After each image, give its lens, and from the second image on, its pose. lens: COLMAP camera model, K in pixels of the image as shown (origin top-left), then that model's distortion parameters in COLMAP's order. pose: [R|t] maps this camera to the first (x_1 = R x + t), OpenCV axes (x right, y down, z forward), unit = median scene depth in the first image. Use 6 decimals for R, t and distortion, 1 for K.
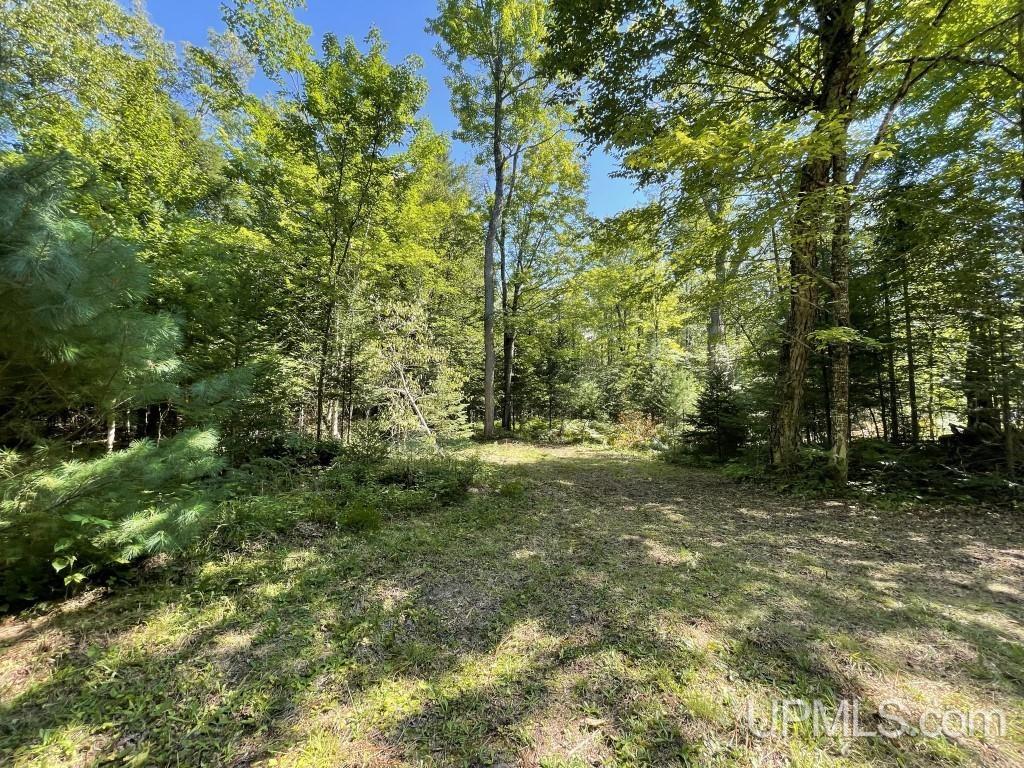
lens RADIAL K [[413.3, 0, 512.0], [0, 413.3, 384.0], [0, 0, 1]] dist [0.001075, 0.000180]
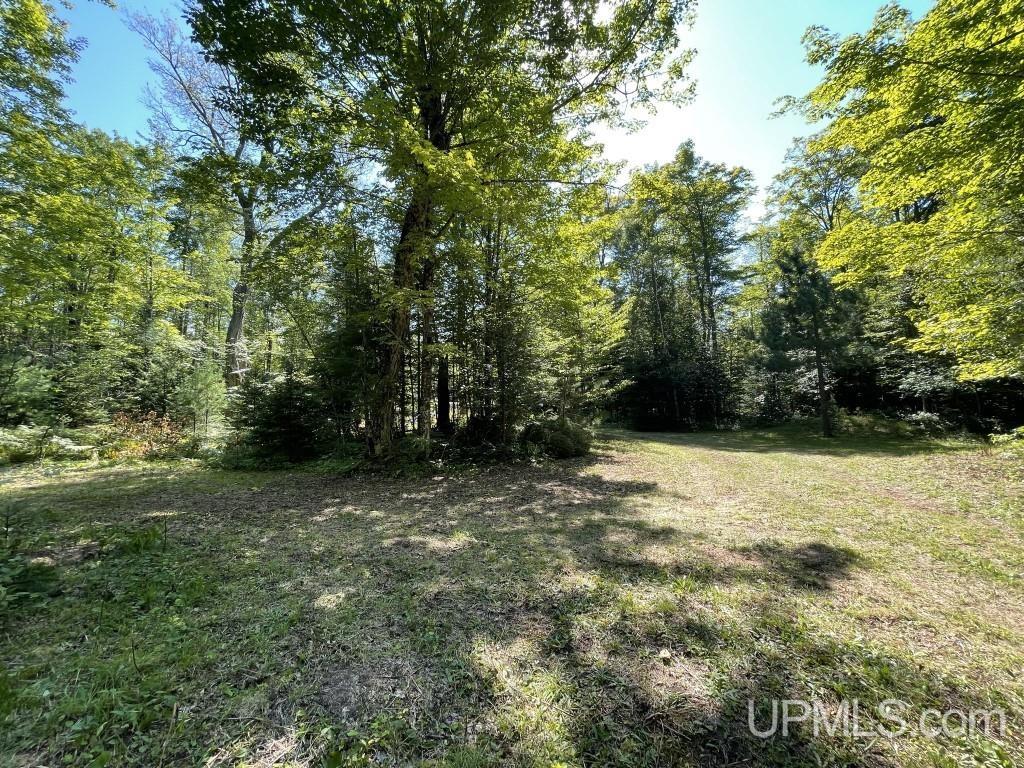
lens RADIAL K [[413.3, 0, 512.0], [0, 413.3, 384.0], [0, 0, 1]] dist [0.001075, 0.000180]
pose [[0.425721, 0.049234, 0.903514, -0.542563], [-0.049630, 0.998286, -0.031013, 0.042831], [-0.903492, -0.031639, 0.427435, 0.443723]]
